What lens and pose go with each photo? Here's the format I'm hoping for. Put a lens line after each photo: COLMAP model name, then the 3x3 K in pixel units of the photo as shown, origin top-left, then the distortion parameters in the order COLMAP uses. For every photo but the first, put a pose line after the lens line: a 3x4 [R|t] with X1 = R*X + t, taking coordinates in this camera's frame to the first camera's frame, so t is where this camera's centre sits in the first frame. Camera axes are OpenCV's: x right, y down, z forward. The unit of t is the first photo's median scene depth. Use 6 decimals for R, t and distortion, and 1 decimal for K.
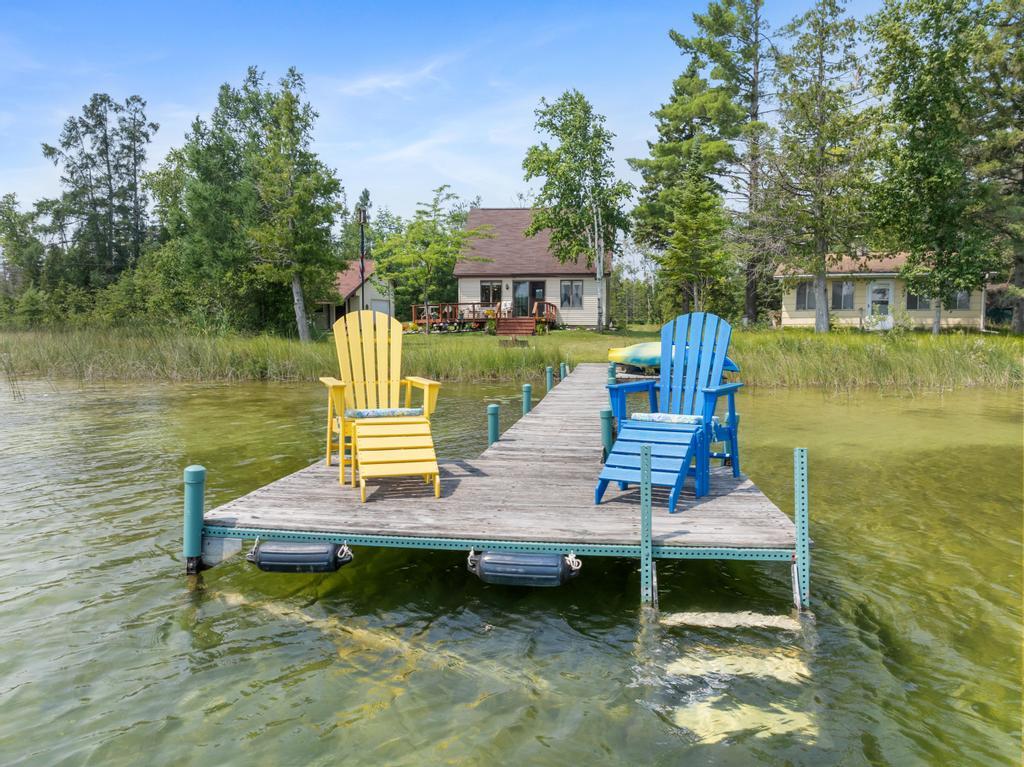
lens RADIAL K [[704.7, 0, 512.0], [0, 704.7, 383.5], [0, 0, 1]] dist [0.001799, -0.151707]
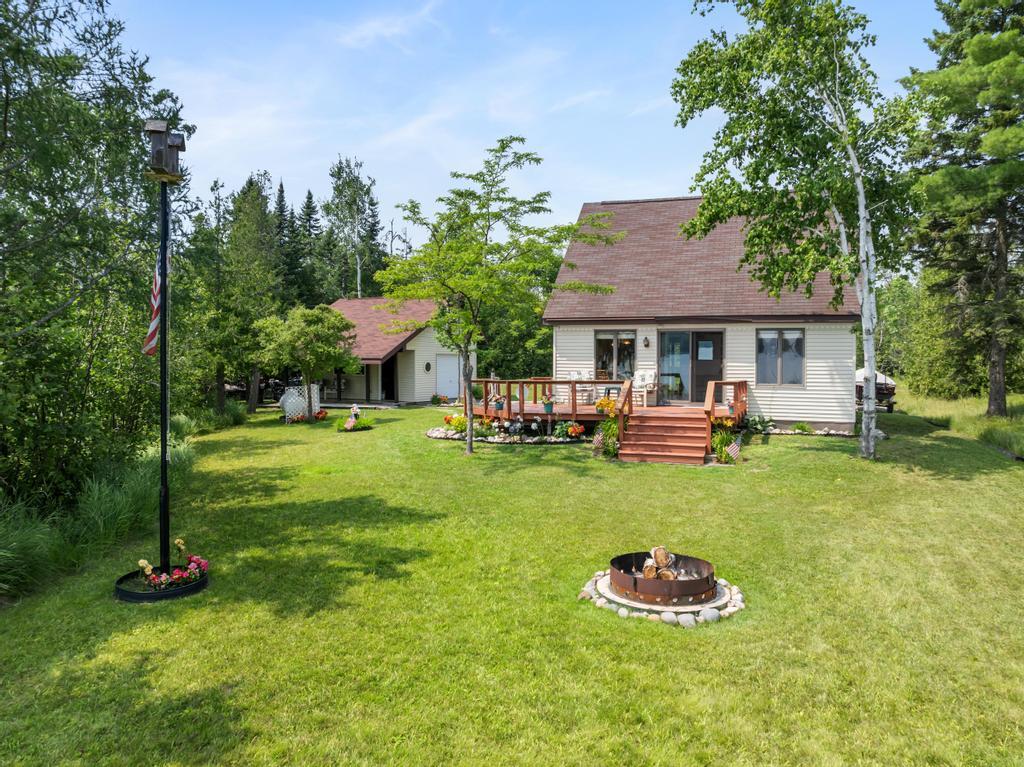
lens RADIAL K [[697.0, 0, 512.0], [0, 697.0, 383.5], [0, 0, 1]] dist [-0.032483, 0.000515]
pose [[0.979358, 0.004161, -0.202092, -0.000189], [-0.013015, 0.999012, -0.042502, -0.092616], [0.201715, 0.044255, 0.978444, 0.533160]]
